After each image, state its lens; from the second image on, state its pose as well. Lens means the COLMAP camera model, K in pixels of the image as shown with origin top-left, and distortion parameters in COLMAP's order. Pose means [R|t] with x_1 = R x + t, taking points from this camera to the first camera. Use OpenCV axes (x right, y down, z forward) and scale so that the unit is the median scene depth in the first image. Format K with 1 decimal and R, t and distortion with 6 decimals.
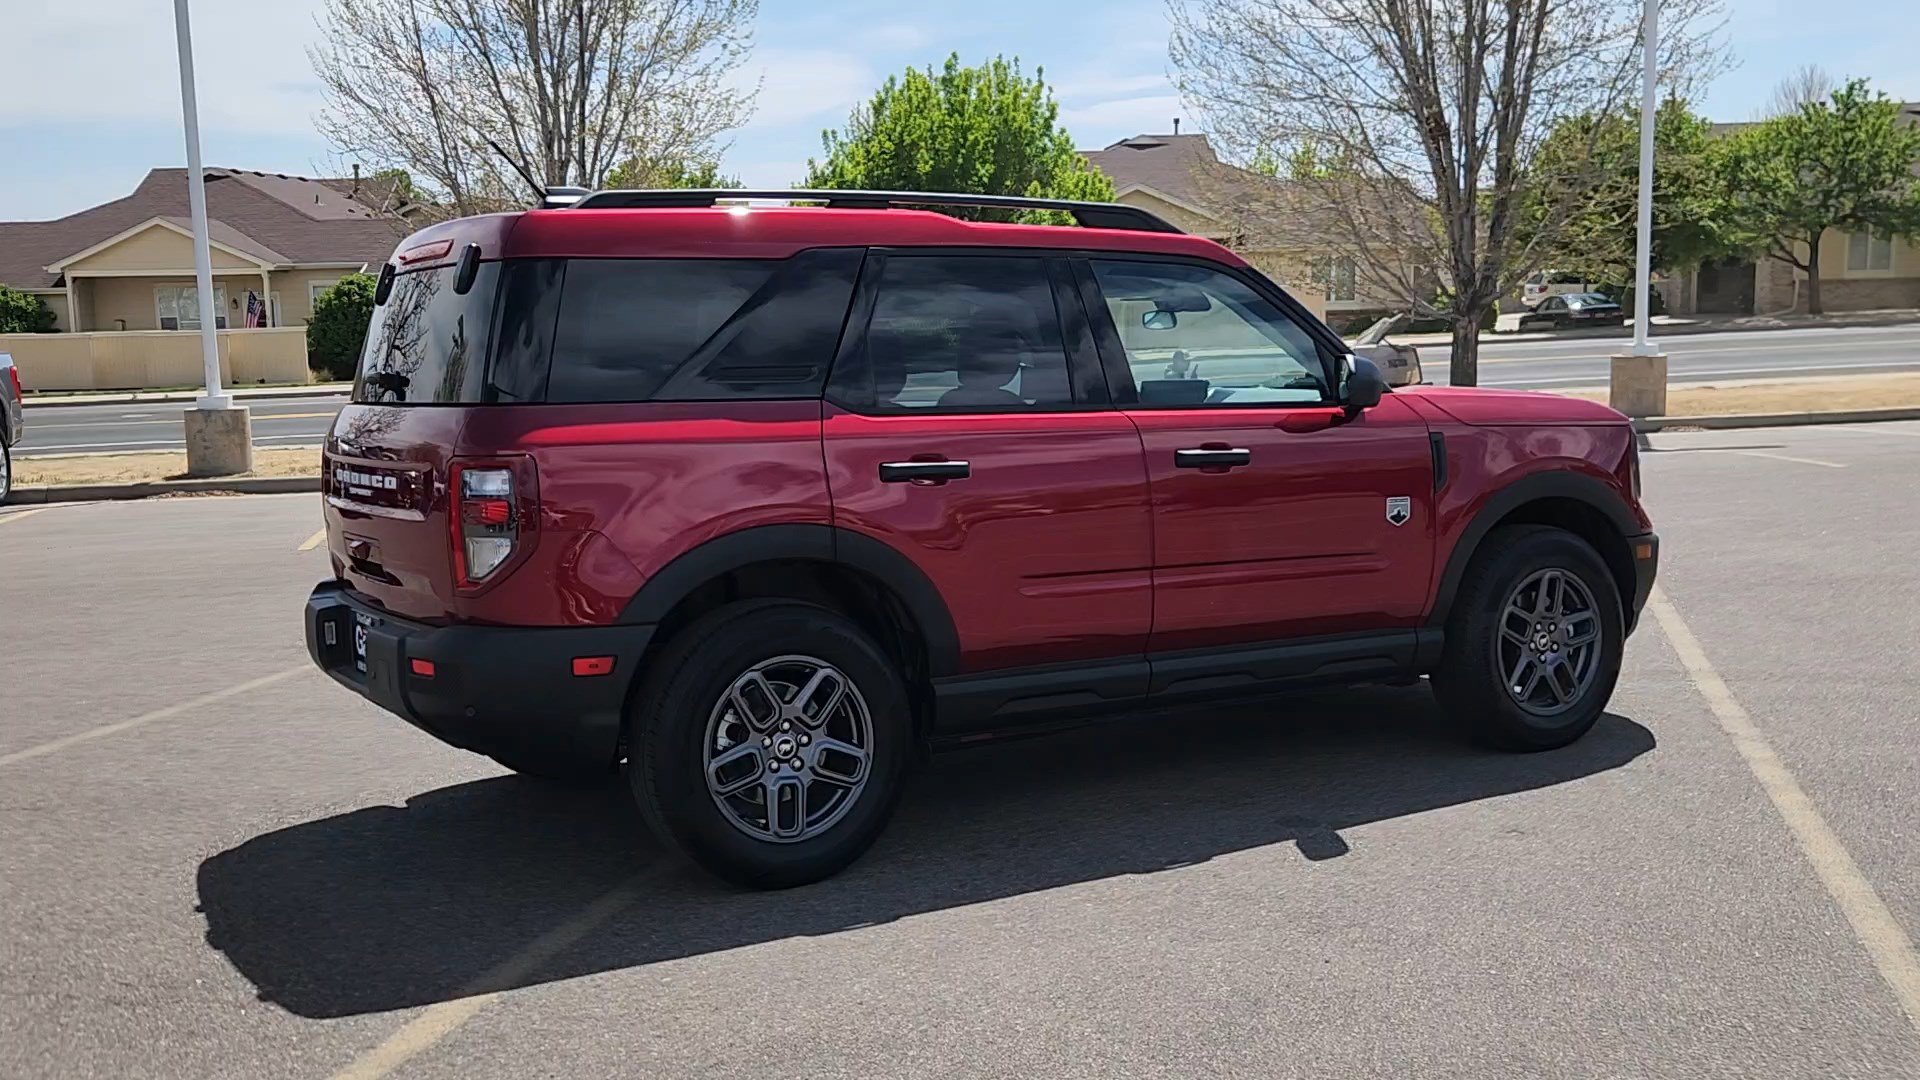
lens RADIAL K [[1937.3, 0, 942.5], [0, 1937.3, 538.6], [0, 0, 1]] dist [0.025604, 0.000000]
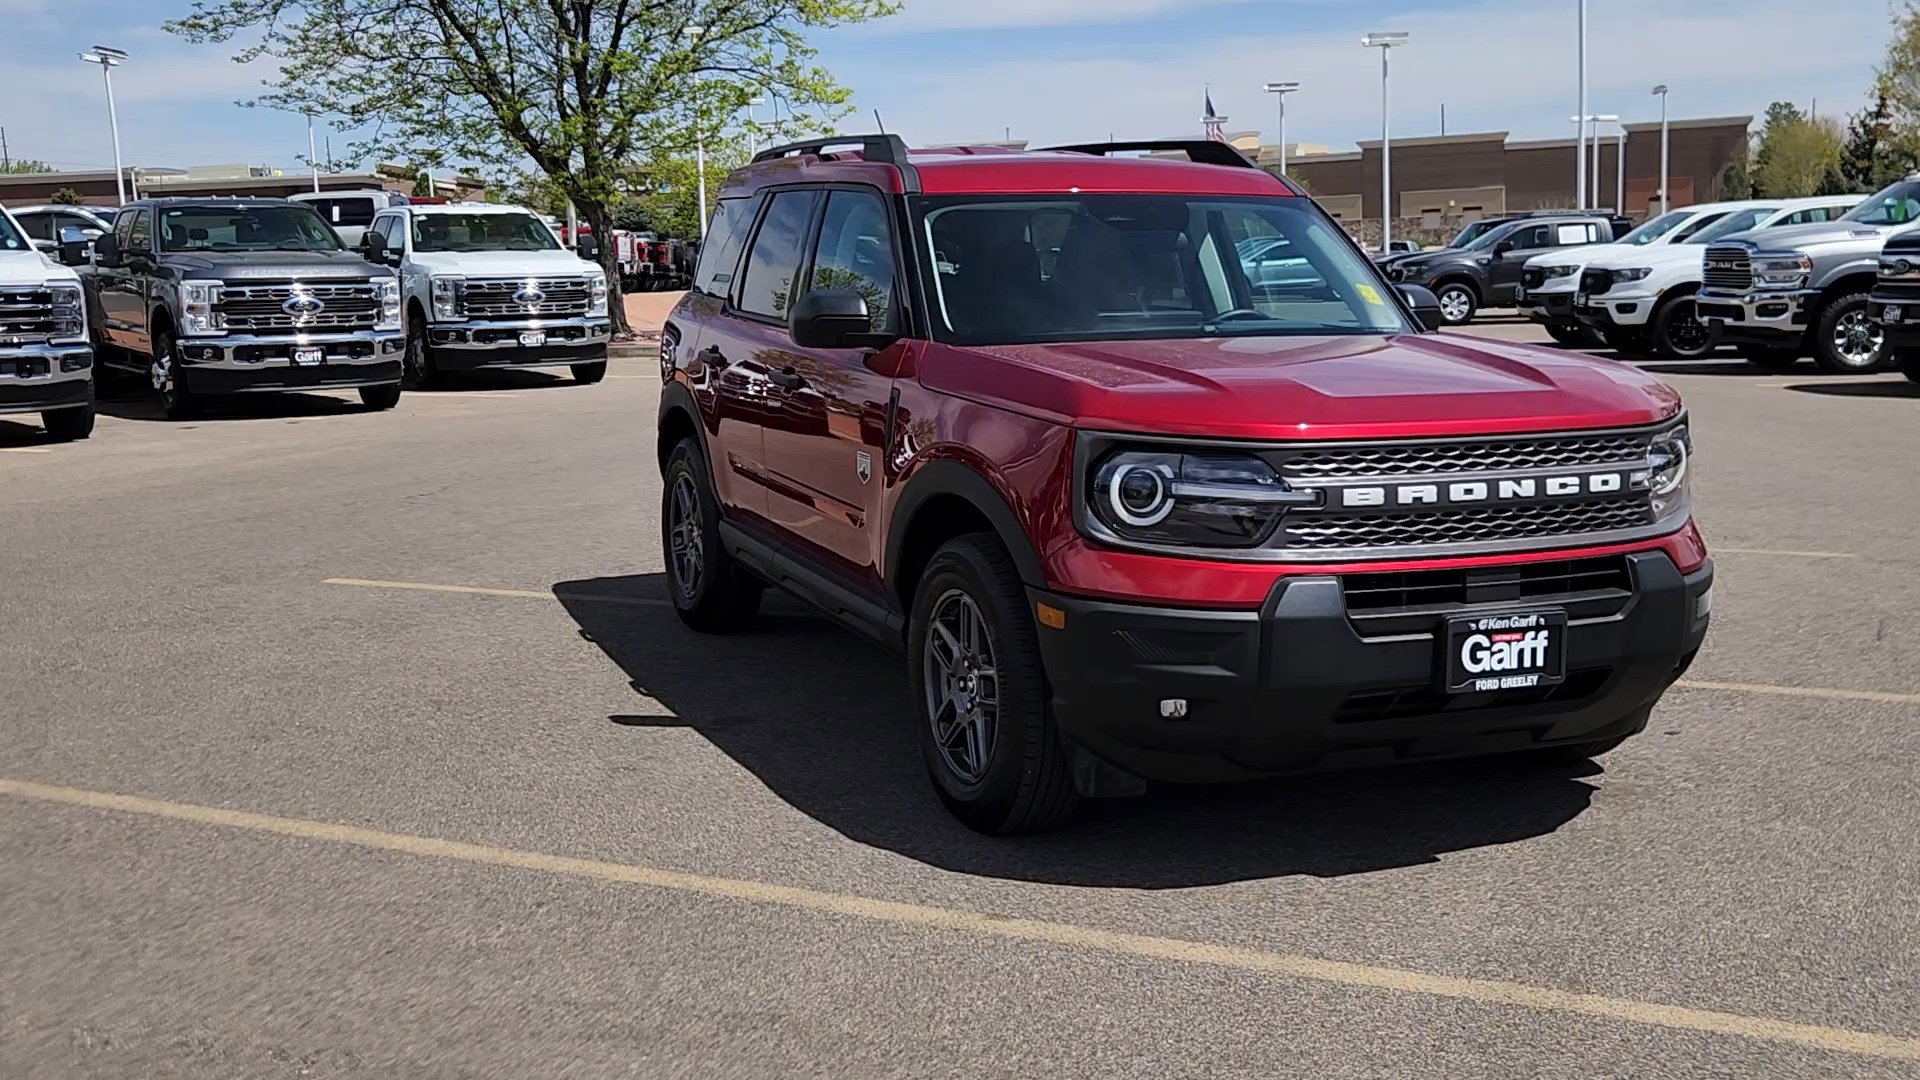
lens RADIAL K [[1937.3, 0, 940.0], [0, 1937.3, 542.2], [0, 0, 1]] dist [0.025604, 0.000000]
pose [[-0.152685, 0.178661, -0.971992, 1.079398], [-0.087481, 0.977219, 0.193364, -0.153062], [0.984395, 0.114555, -0.133577, 1.126538]]
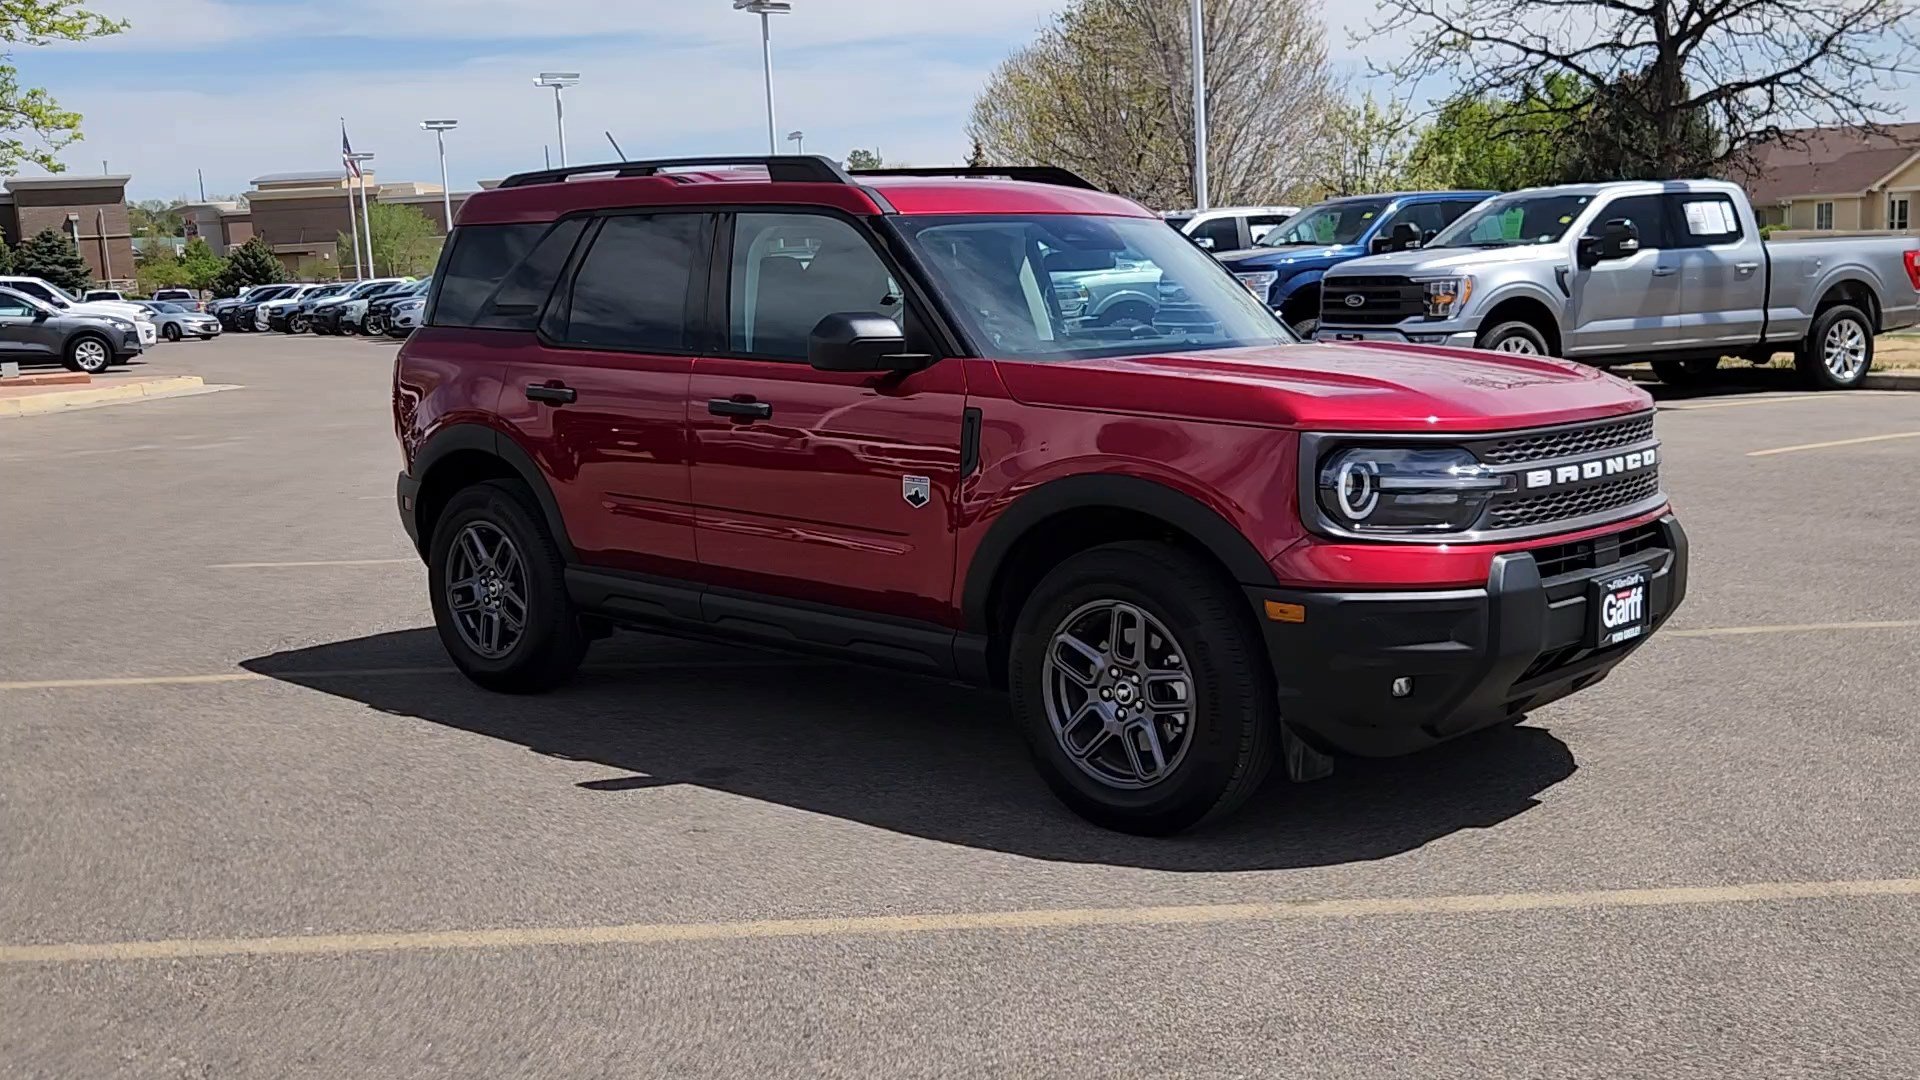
lens RADIAL K [[1937.3, 0, 936.1], [0, 1937.3, 547.7], [0, 0, 1]] dist [0.025604, 0.000000]
pose [[0.291873, 0.156468, -0.943572, 1.046248], [-0.082749, 0.986960, 0.138066, -0.108573], [0.952871, 0.037782, 0.301014, 0.722716]]
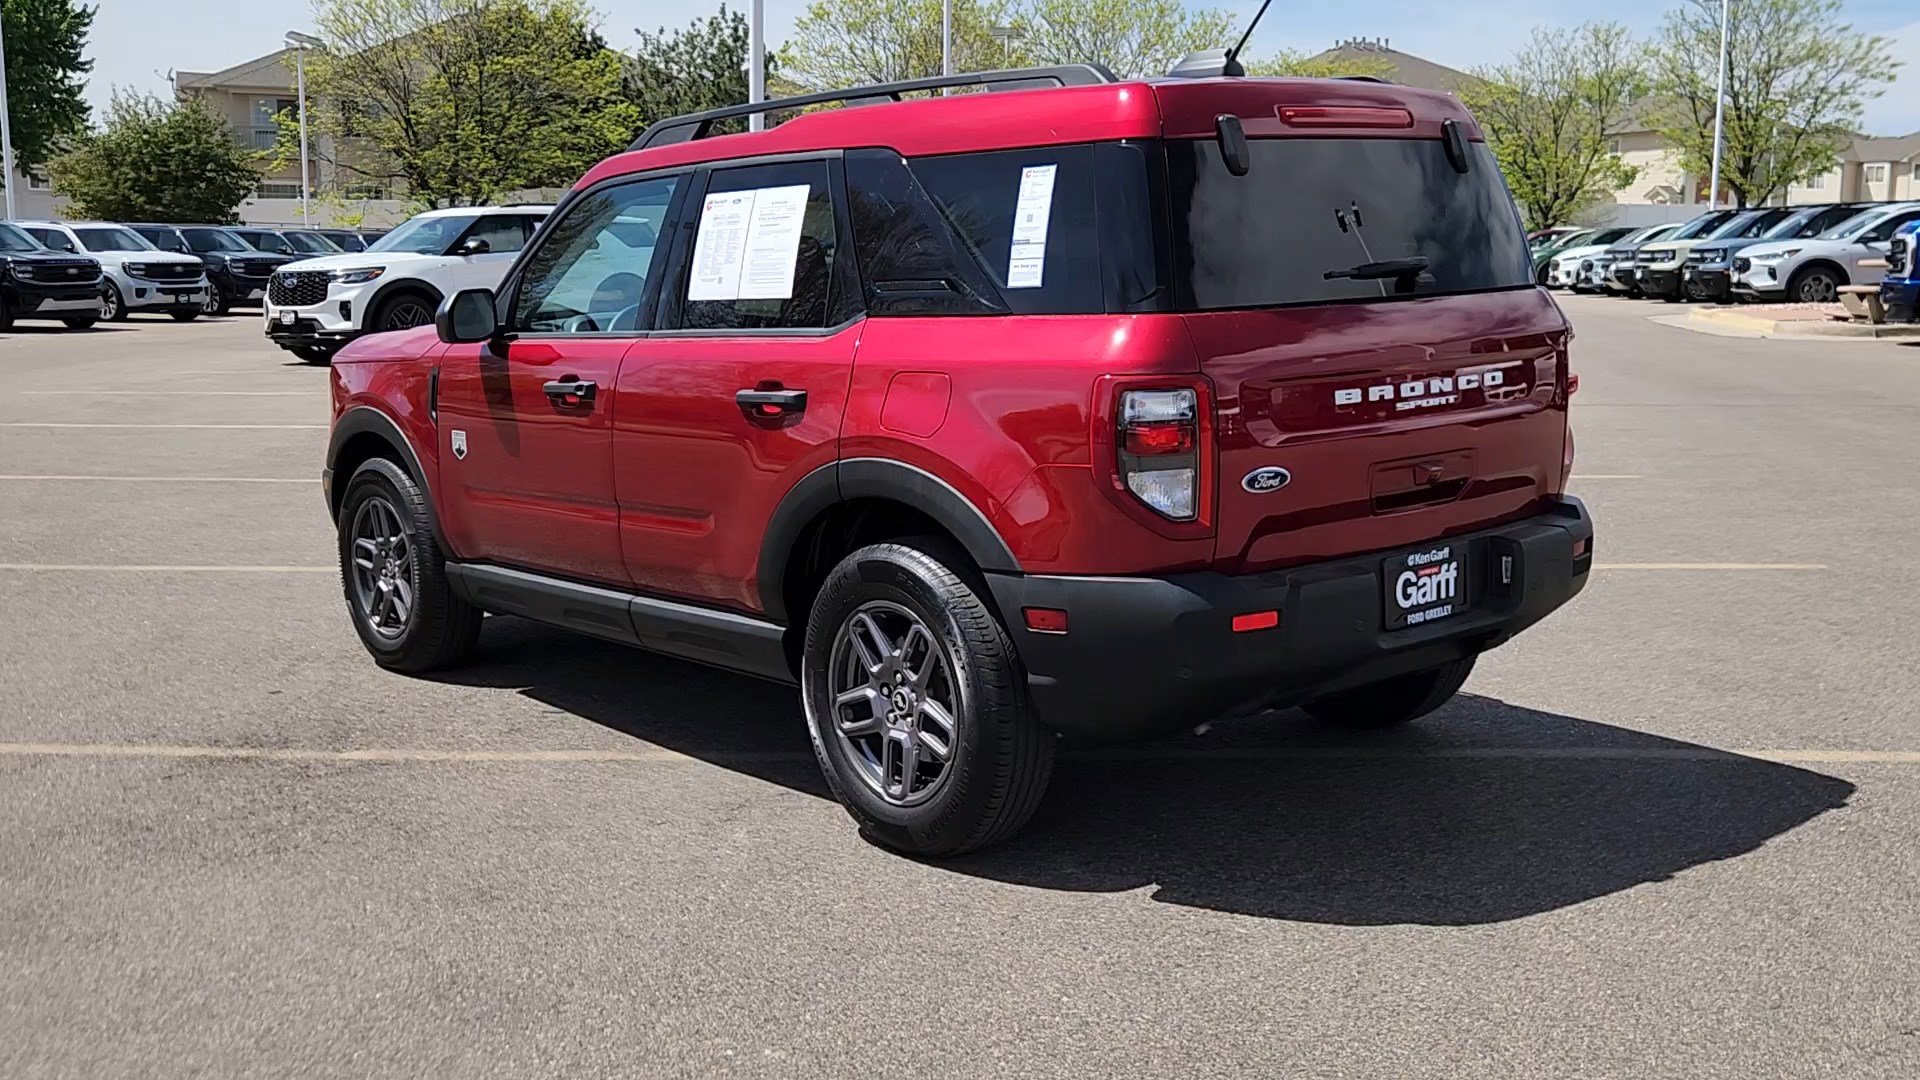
lens RADIAL K [[1937.3, 0, 946.3], [0, 1937.3, 534.9], [0, 0, 1]] dist [0.025604, 0.000000]
pose [[-0.166930, -0.118877, 0.978776, -0.934890], [0.127344, 0.981791, 0.140961, -0.096513], [-0.977711, 0.148171, -0.148752, 1.149544]]
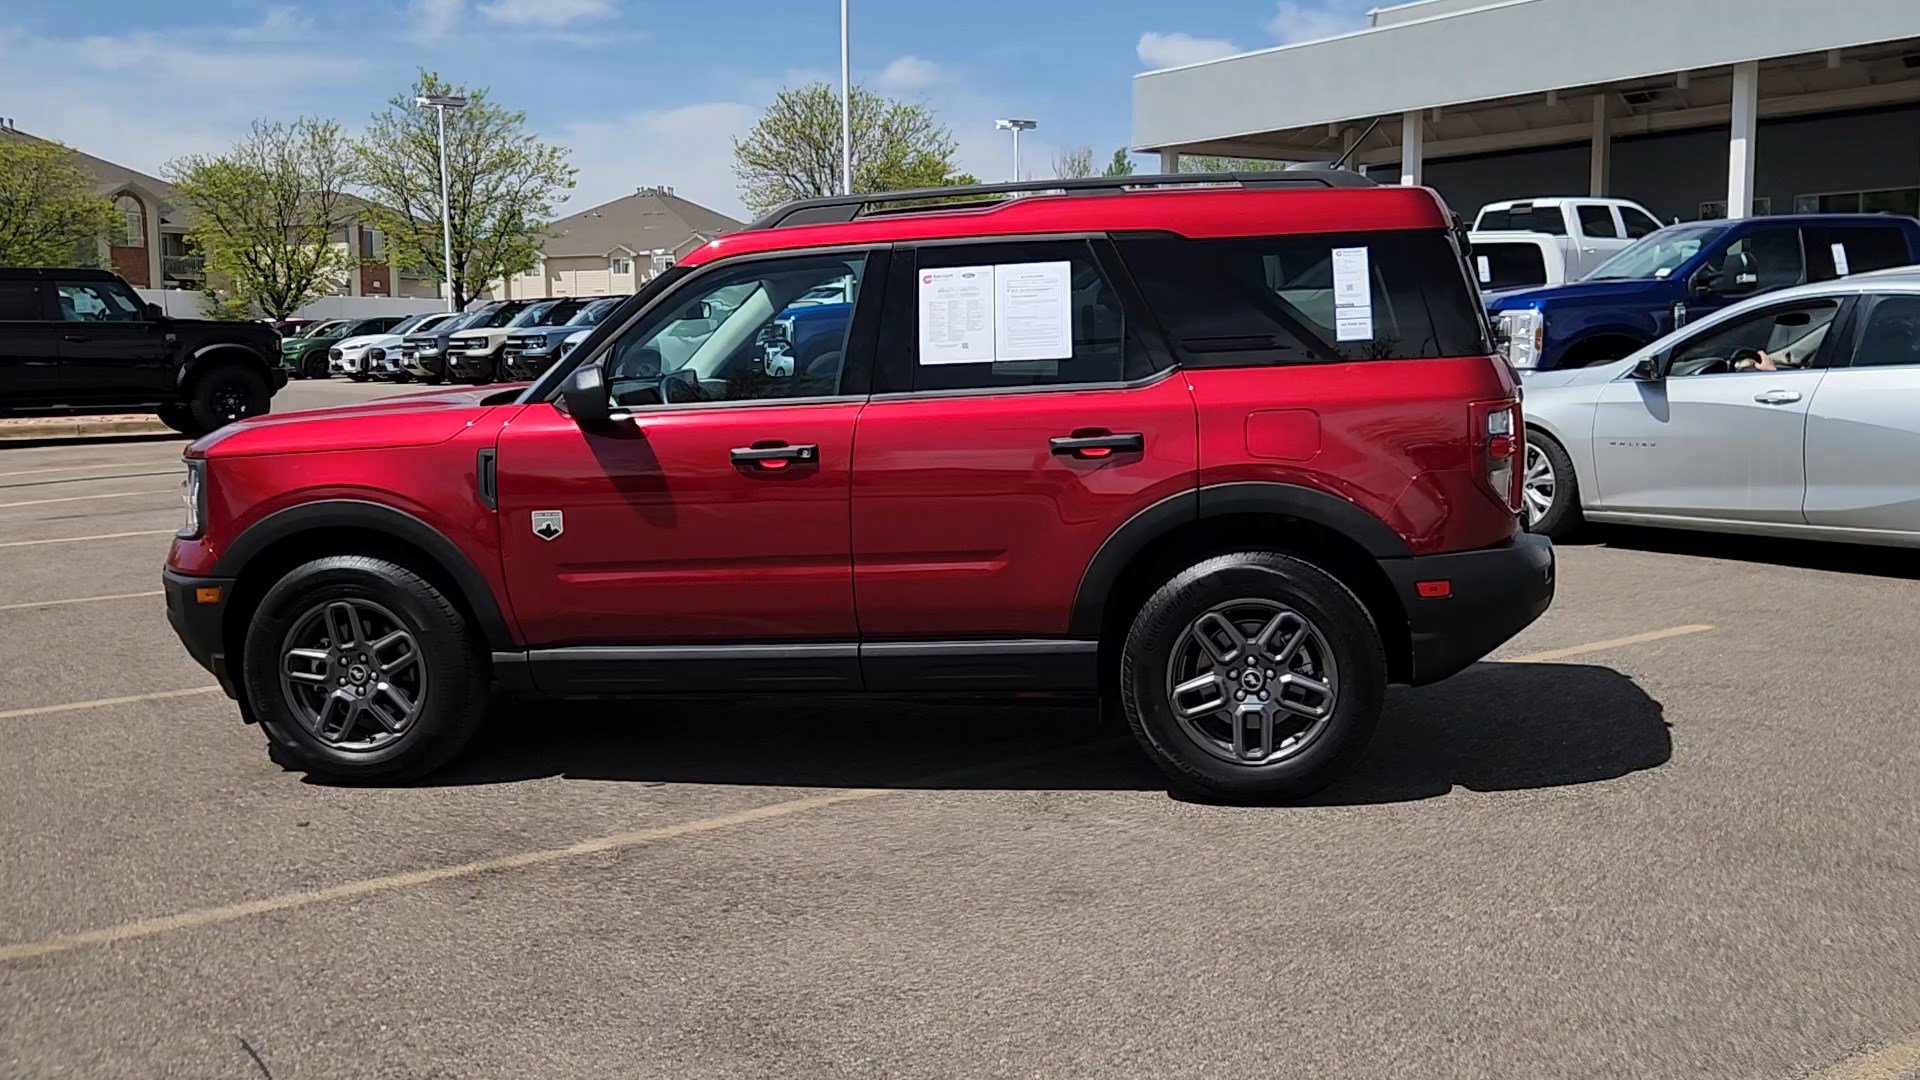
lens RADIAL K [[1937.3, 0, 941.8], [0, 1937.3, 535.3], [0, 0, 1]] dist [0.025604, 0.000000]
pose [[-0.755343, -0.032366, 0.654530, -0.696868], [0.115609, 0.976534, 0.181704, -0.179899], [-0.645052, 0.212919, -0.733876, 1.811708]]
